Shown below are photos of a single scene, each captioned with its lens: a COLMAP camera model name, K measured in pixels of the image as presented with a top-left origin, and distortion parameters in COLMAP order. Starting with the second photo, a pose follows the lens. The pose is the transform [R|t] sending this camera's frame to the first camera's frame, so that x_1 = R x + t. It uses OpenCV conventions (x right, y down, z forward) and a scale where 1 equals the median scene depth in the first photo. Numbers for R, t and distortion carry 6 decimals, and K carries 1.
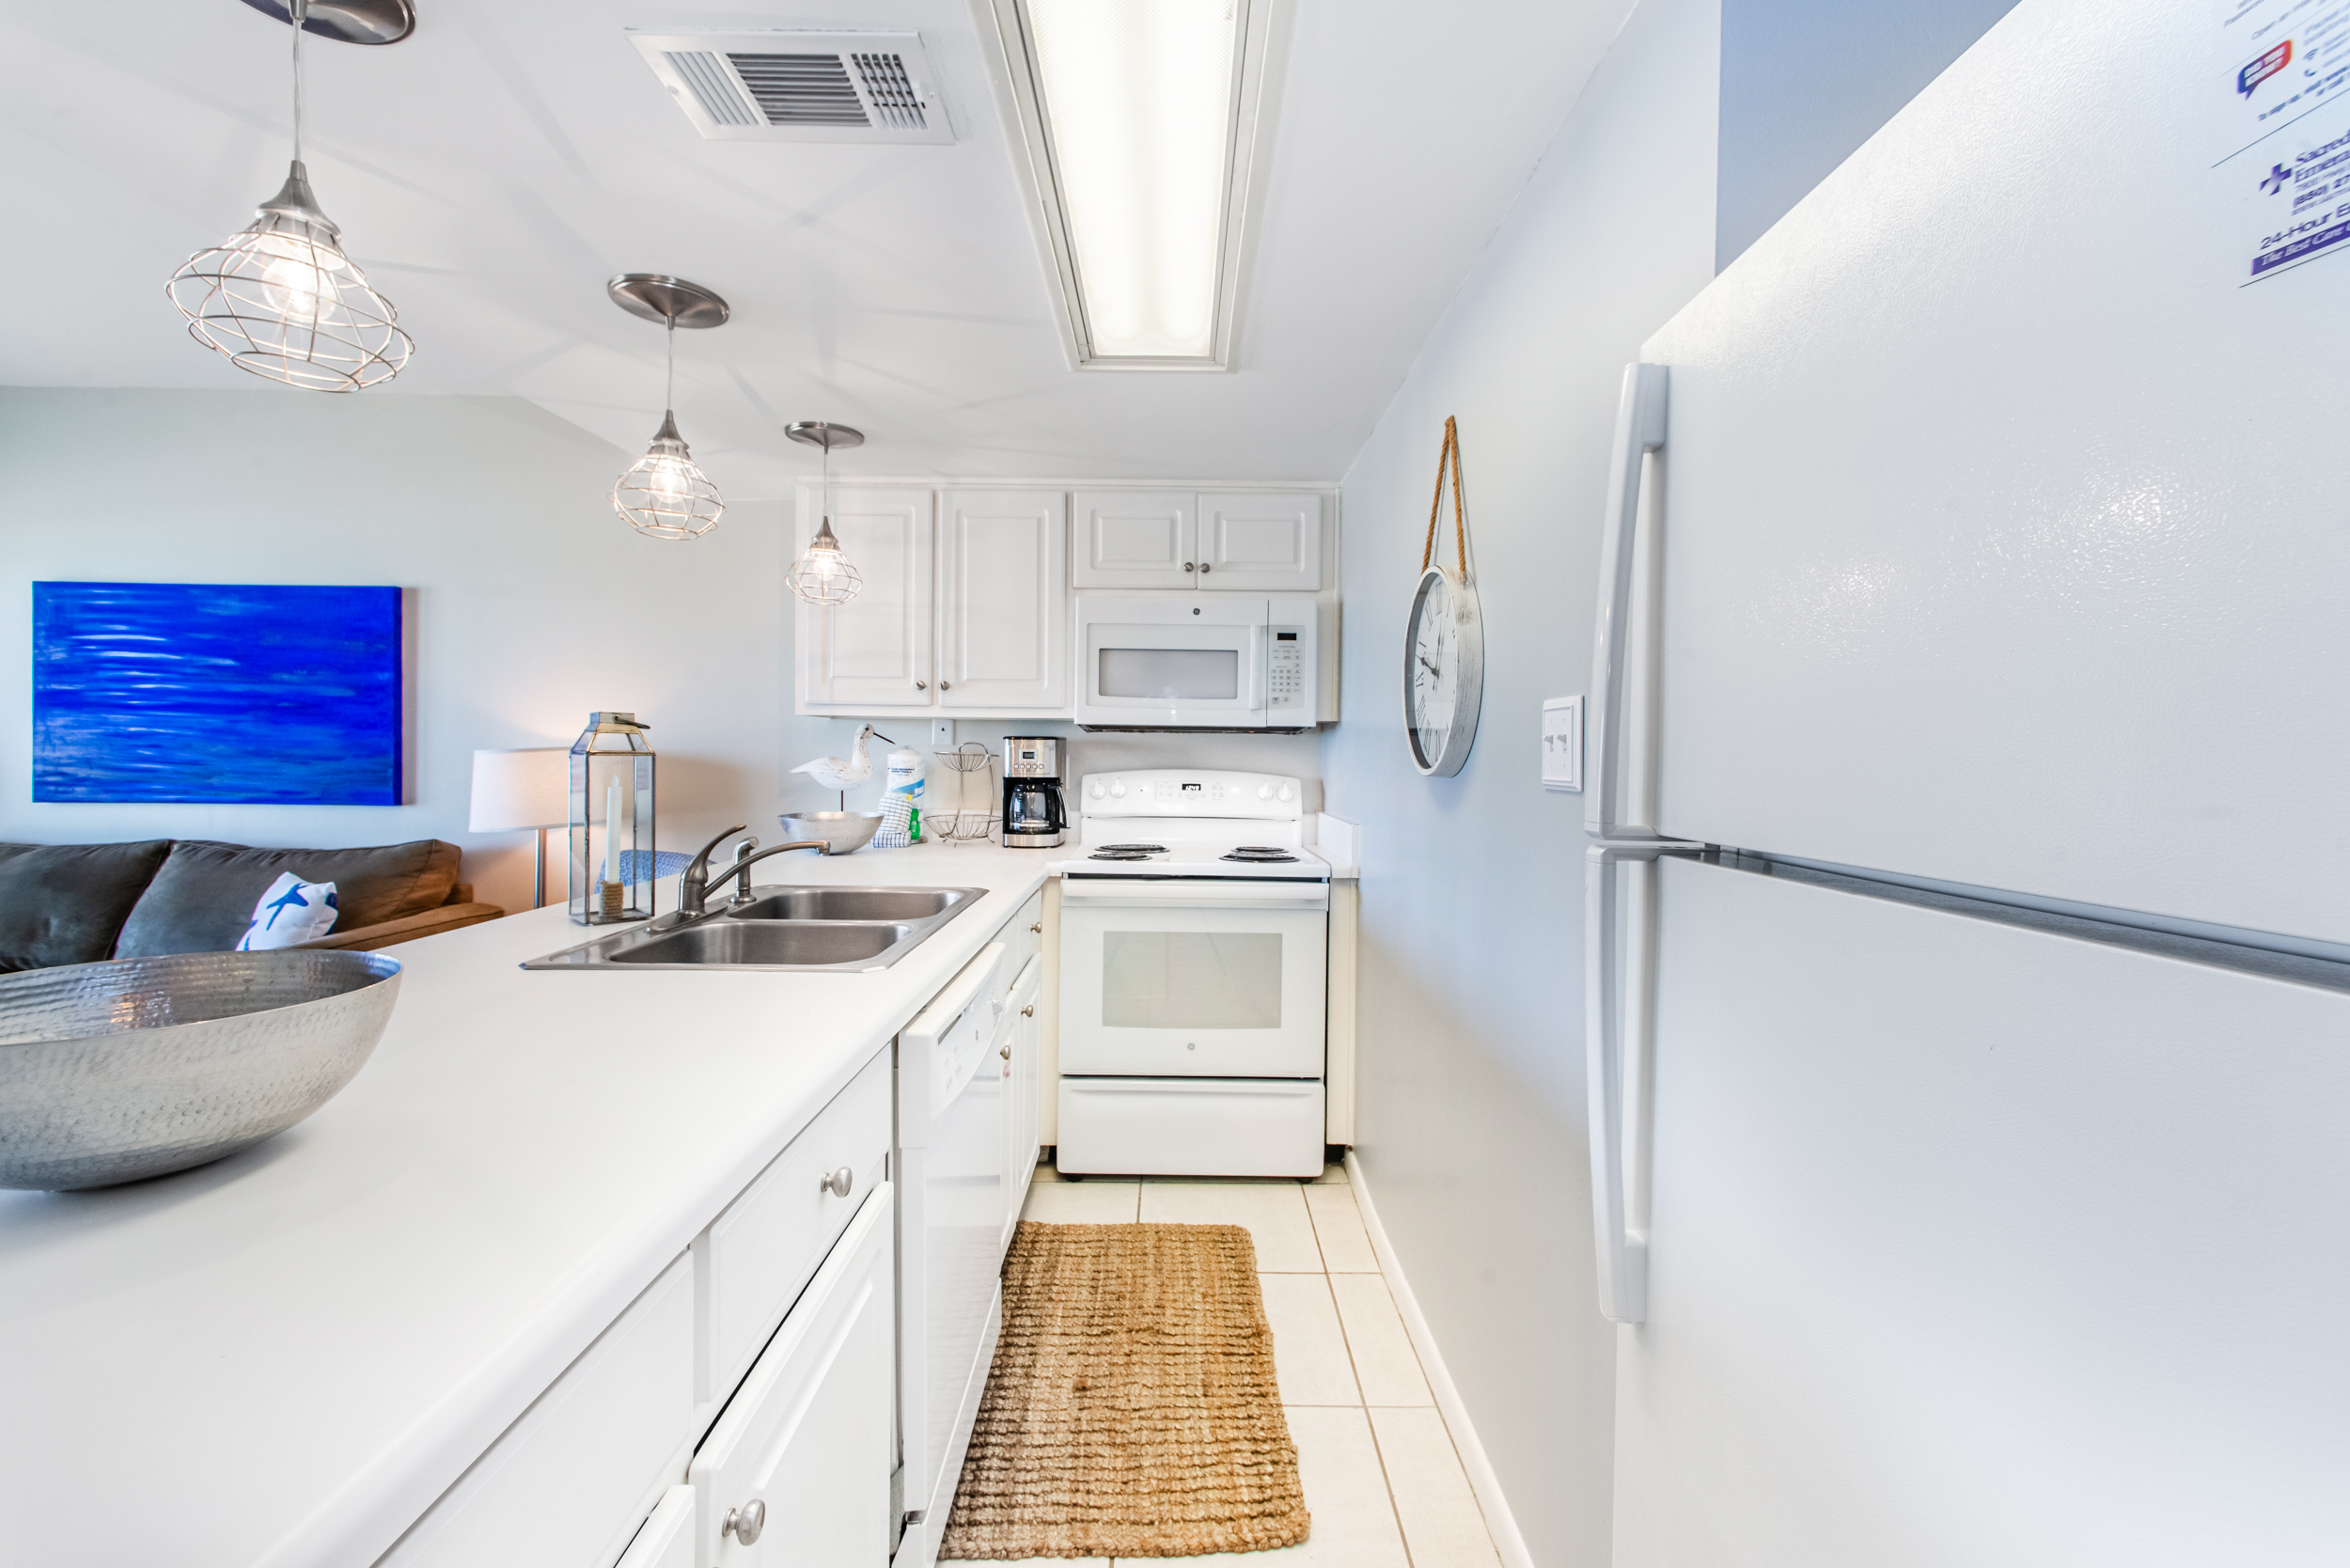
lens RADIAL K [[973.1, 0, 1175.7], [0, 973.1, 770.5], [0, 0, 1]] dist [0.007735, 0.001005]
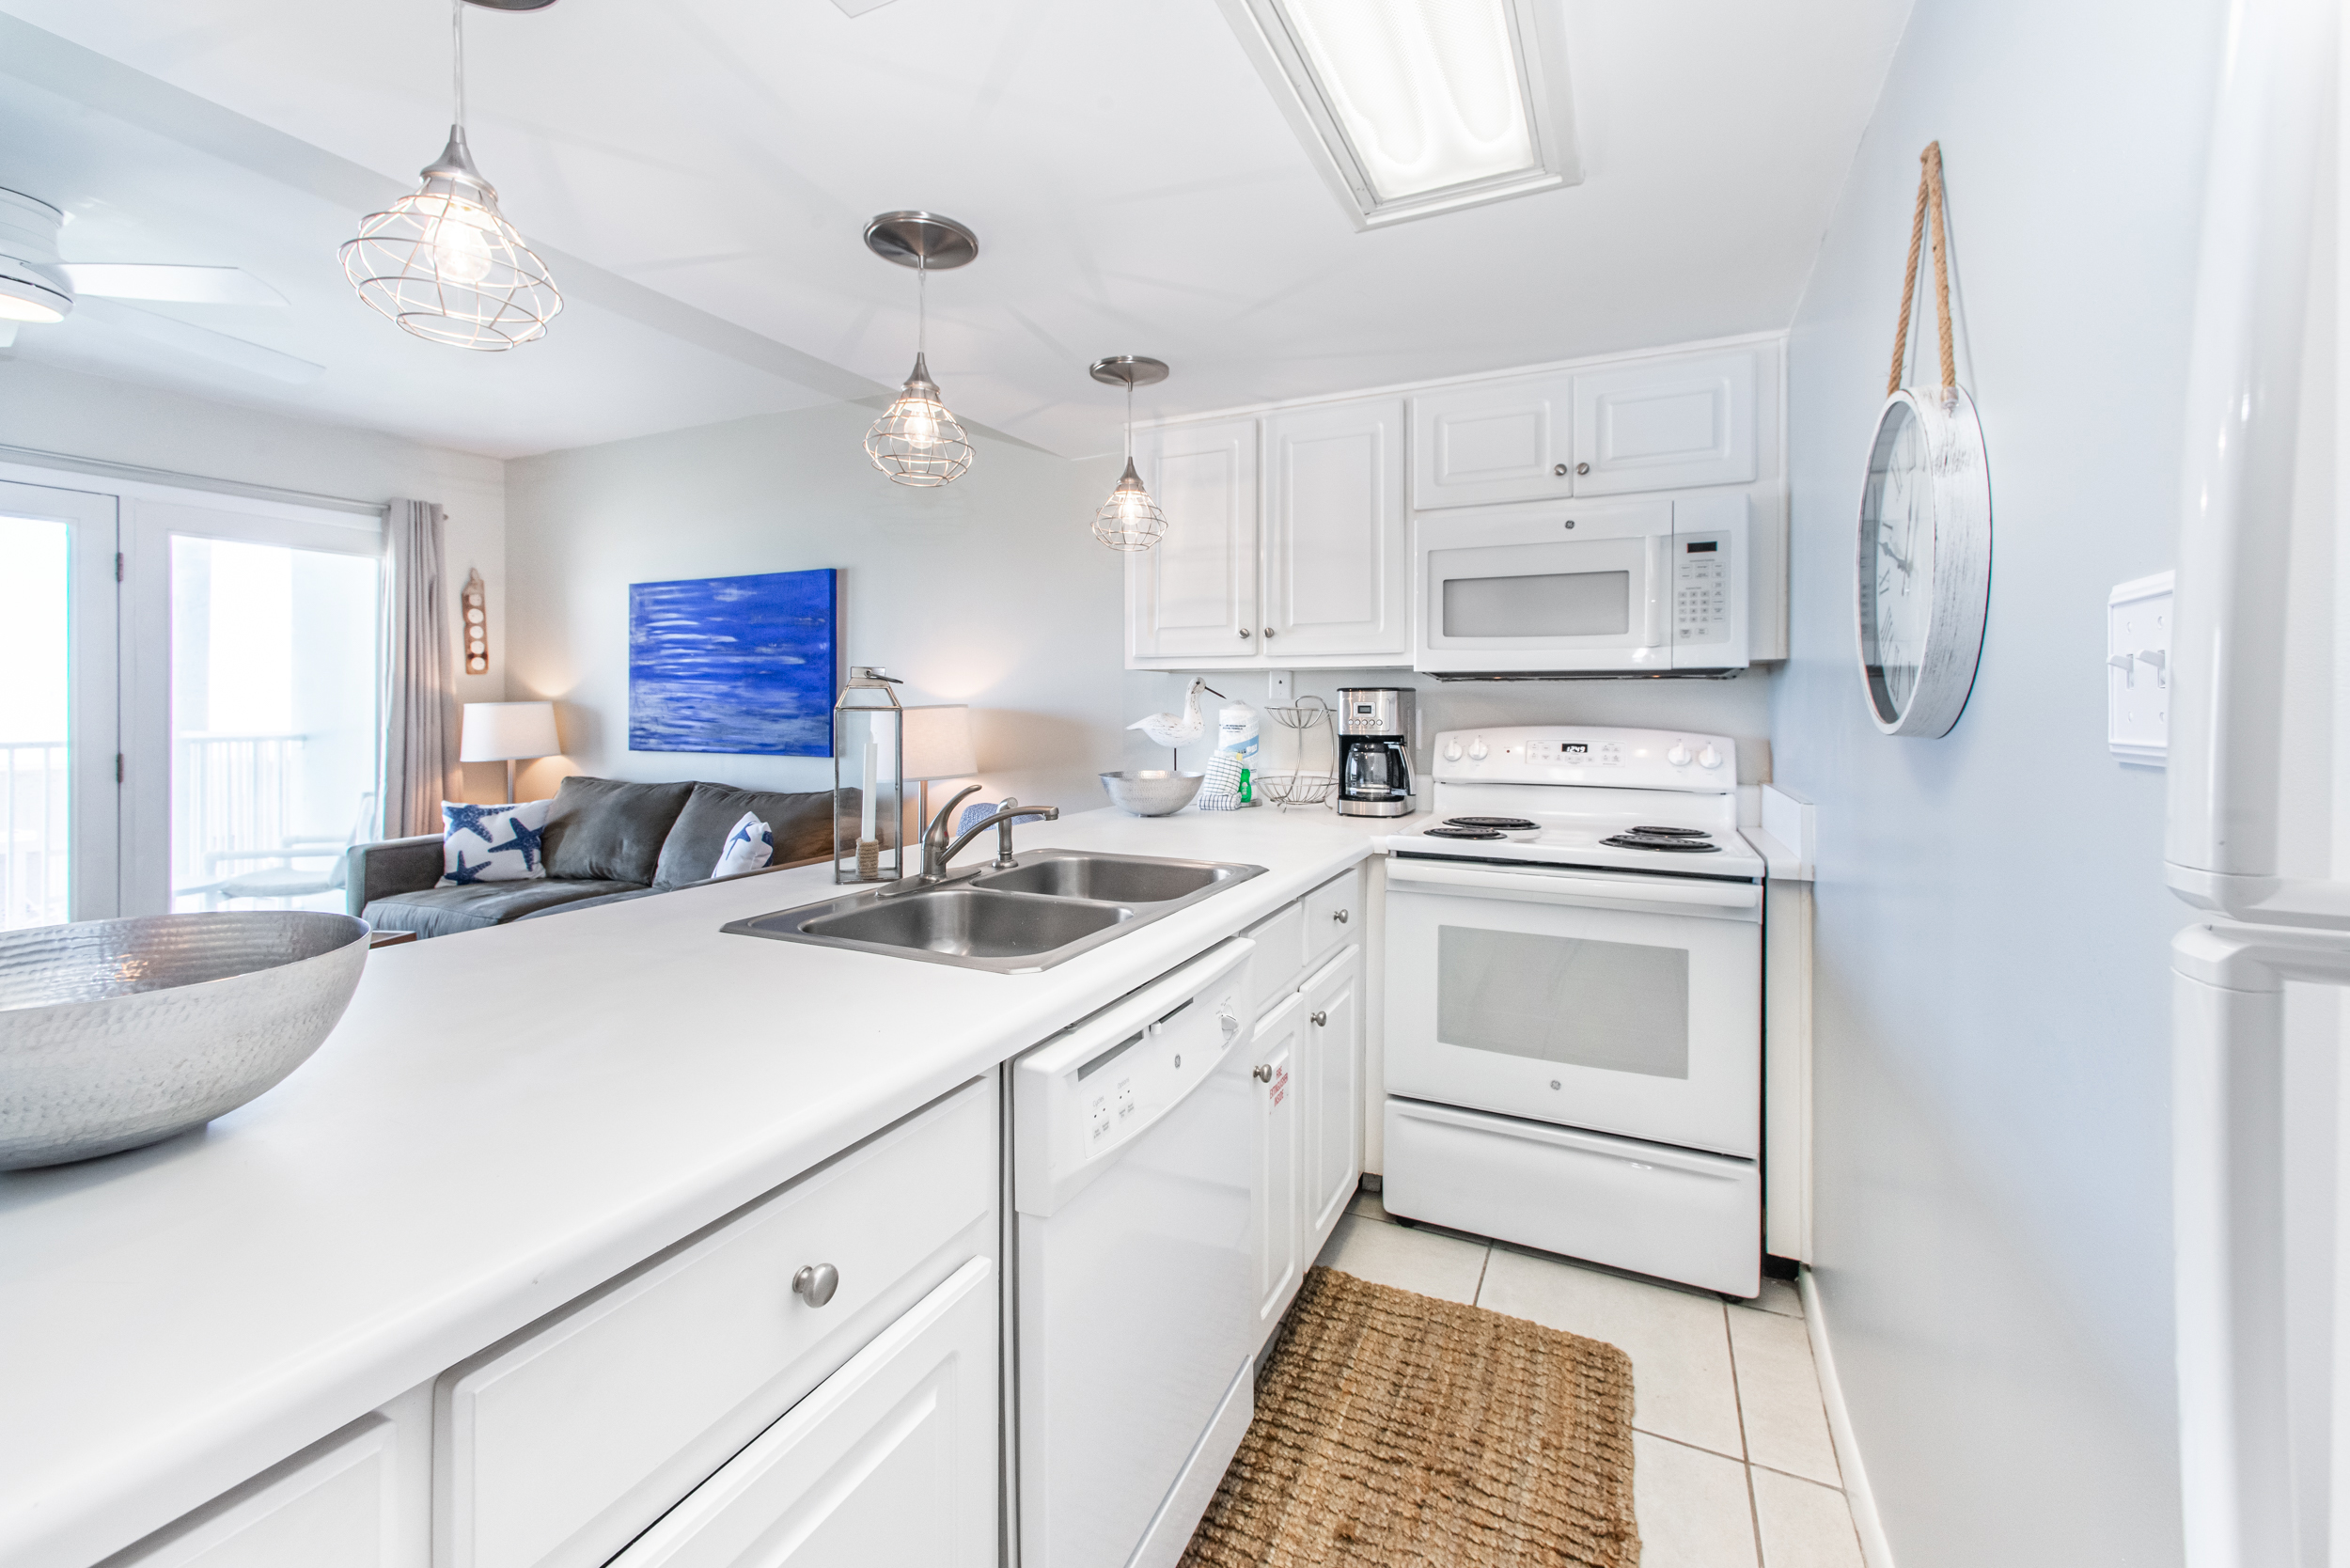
lens RADIAL K [[973.1, 0, 1167.6], [0, 973.1, 712.1], [0, 0, 1]] dist [0.007735, 0.001005]
pose [[0.897761, -0.006236, -0.440439, 0.081550], [-0.000965, 0.999870, -0.016123, 0.000904], [0.440482, 0.014899, 0.897638, 0.165915]]
